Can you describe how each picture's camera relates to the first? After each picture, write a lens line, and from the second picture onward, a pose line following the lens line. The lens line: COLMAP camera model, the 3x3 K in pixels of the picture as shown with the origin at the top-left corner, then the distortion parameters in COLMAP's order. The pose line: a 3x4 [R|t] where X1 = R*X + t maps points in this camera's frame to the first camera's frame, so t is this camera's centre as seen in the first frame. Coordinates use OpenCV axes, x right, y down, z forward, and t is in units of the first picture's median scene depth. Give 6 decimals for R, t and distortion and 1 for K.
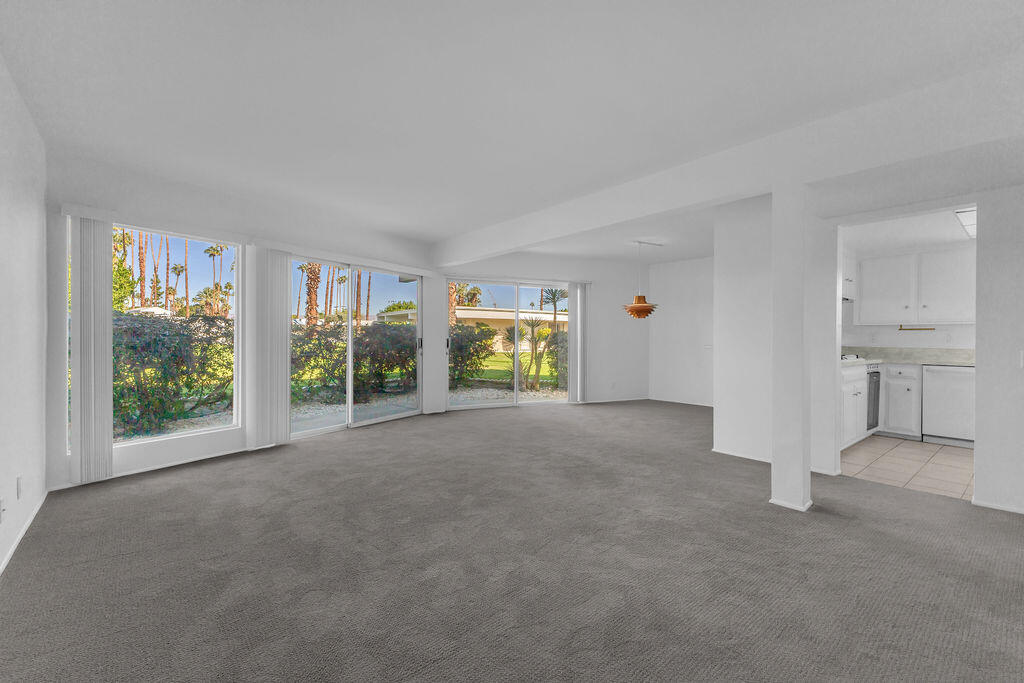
lens RADIAL K [[438.0, 0, 509.0], [0, 438.0, 339.7], [0, 0, 1]] dist [0.011606, 0.000225]
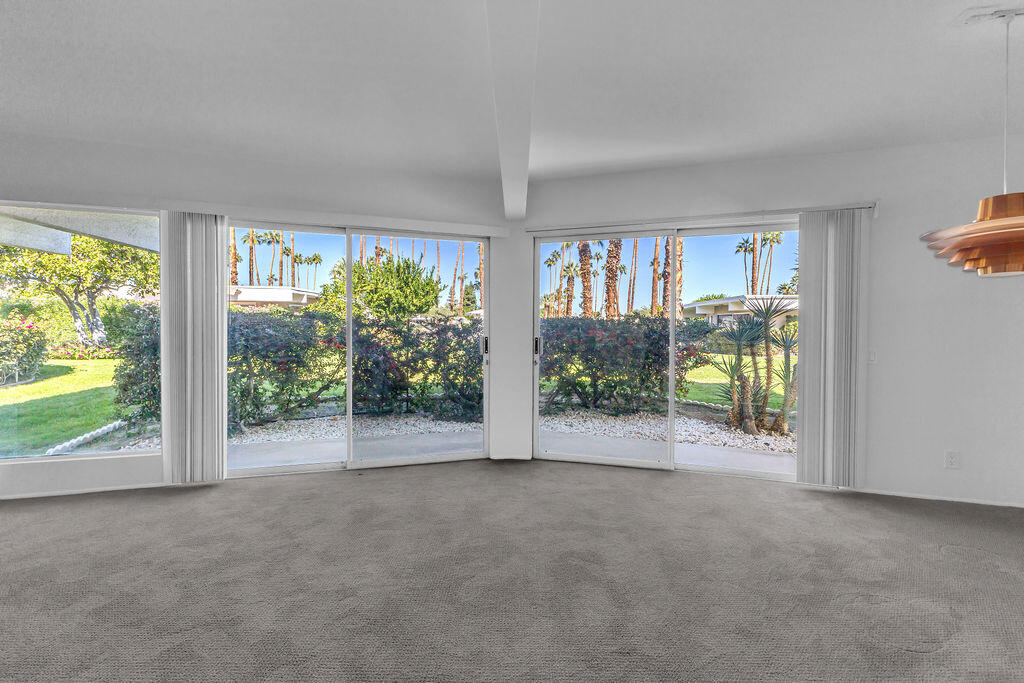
lens RADIAL K [[438.0, 0, 513.8], [0, 438.0, 338.6], [0, 0, 1]] dist [0.011606, 0.000225]
pose [[0.768252, 0.007664, -0.640102, 0.231753], [-0.005504, 0.999970, 0.005367, -0.004540], [0.640124, -0.000600, 0.768271, 0.547501]]
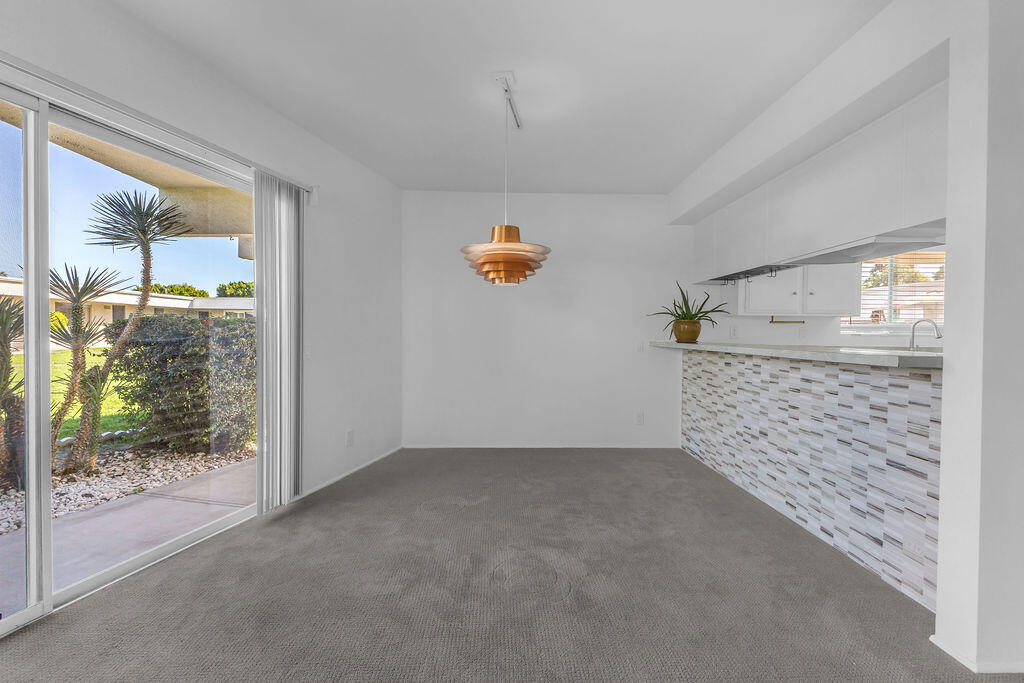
lens RADIAL K [[438.0, 0, 511.8], [0, 438.0, 335.5], [0, 0, 1]] dist [0.011606, 0.000225]
pose [[0.617786, -0.007276, 0.786313, -0.013935], [-0.001680, 0.999943, 0.010573, -0.005846], [-0.786344, -0.007853, 0.617738, 0.730109]]
